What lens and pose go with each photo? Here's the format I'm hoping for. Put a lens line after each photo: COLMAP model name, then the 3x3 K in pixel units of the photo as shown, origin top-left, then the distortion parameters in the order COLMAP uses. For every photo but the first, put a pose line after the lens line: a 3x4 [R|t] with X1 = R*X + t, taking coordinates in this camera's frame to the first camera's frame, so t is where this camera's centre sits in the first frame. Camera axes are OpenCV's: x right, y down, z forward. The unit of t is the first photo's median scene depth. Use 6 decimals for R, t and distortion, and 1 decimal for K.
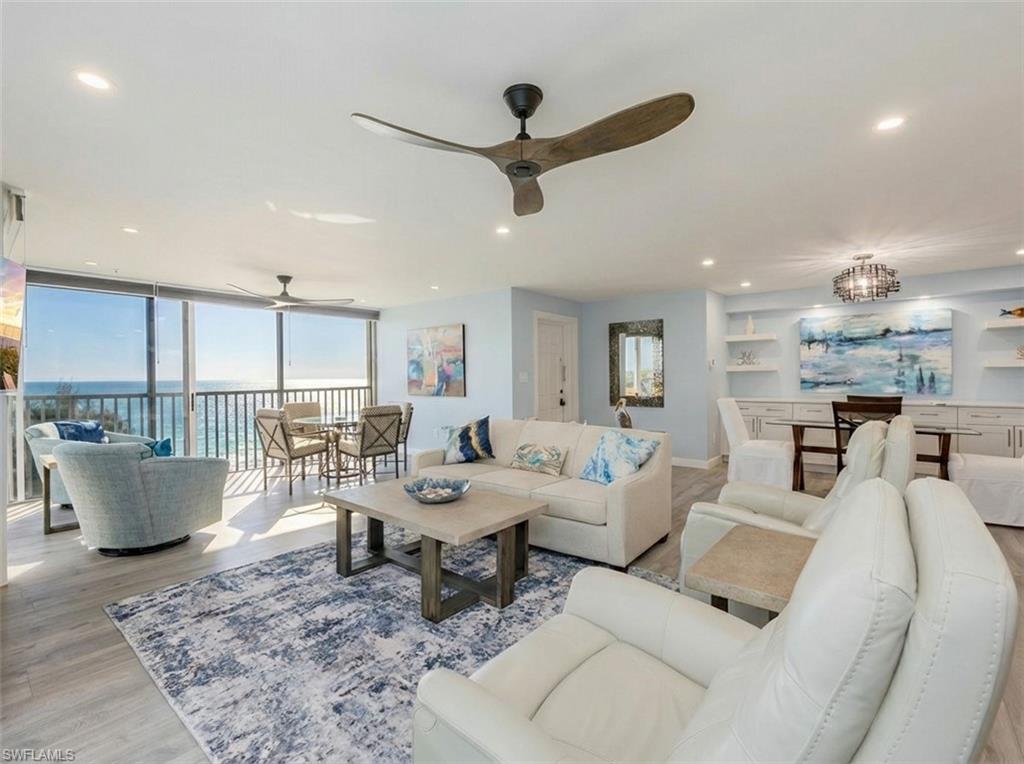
lens RADIAL K [[463.5, 0, 512.2], [0, 463.5, 380.9], [0, 0, 1]] dist [-0.001595, -0.000065]
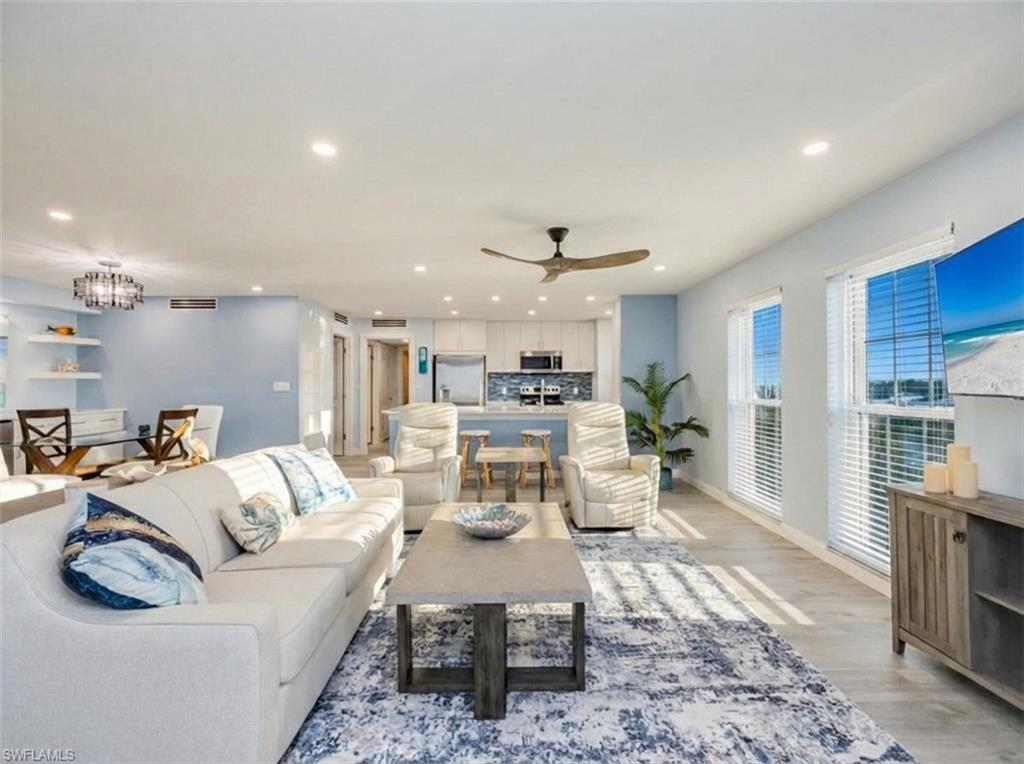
lens RADIAL K [[459.8, 0, 512.0], [0, 459.8, 382.0], [0, 0, 1]] dist [0.000197, -0.000080]
pose [[-0.637351, 0.011069, 0.770494, -0.553997], [0.011243, 0.999924, -0.005065, -0.005585], [-0.770492, 0.005435, -0.637427, 1.014668]]
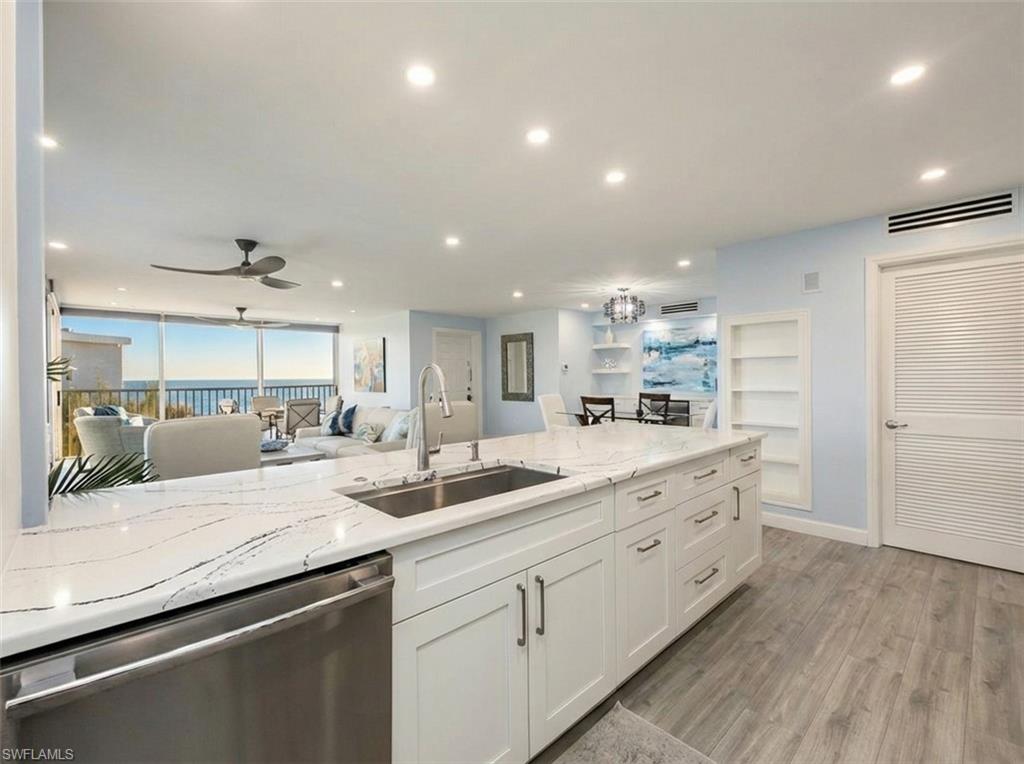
lens RADIAL K [[459.8, 0, 512.0], [0, 459.8, 382.0], [0, 0, 1]] dist [0.000197, -0.000080]
pose [[0.992681, 0.003637, -0.120713, 0.633128], [-0.002940, 0.999978, 0.005951, -0.007145], [0.120732, -0.005553, 0.992670, -0.386585]]
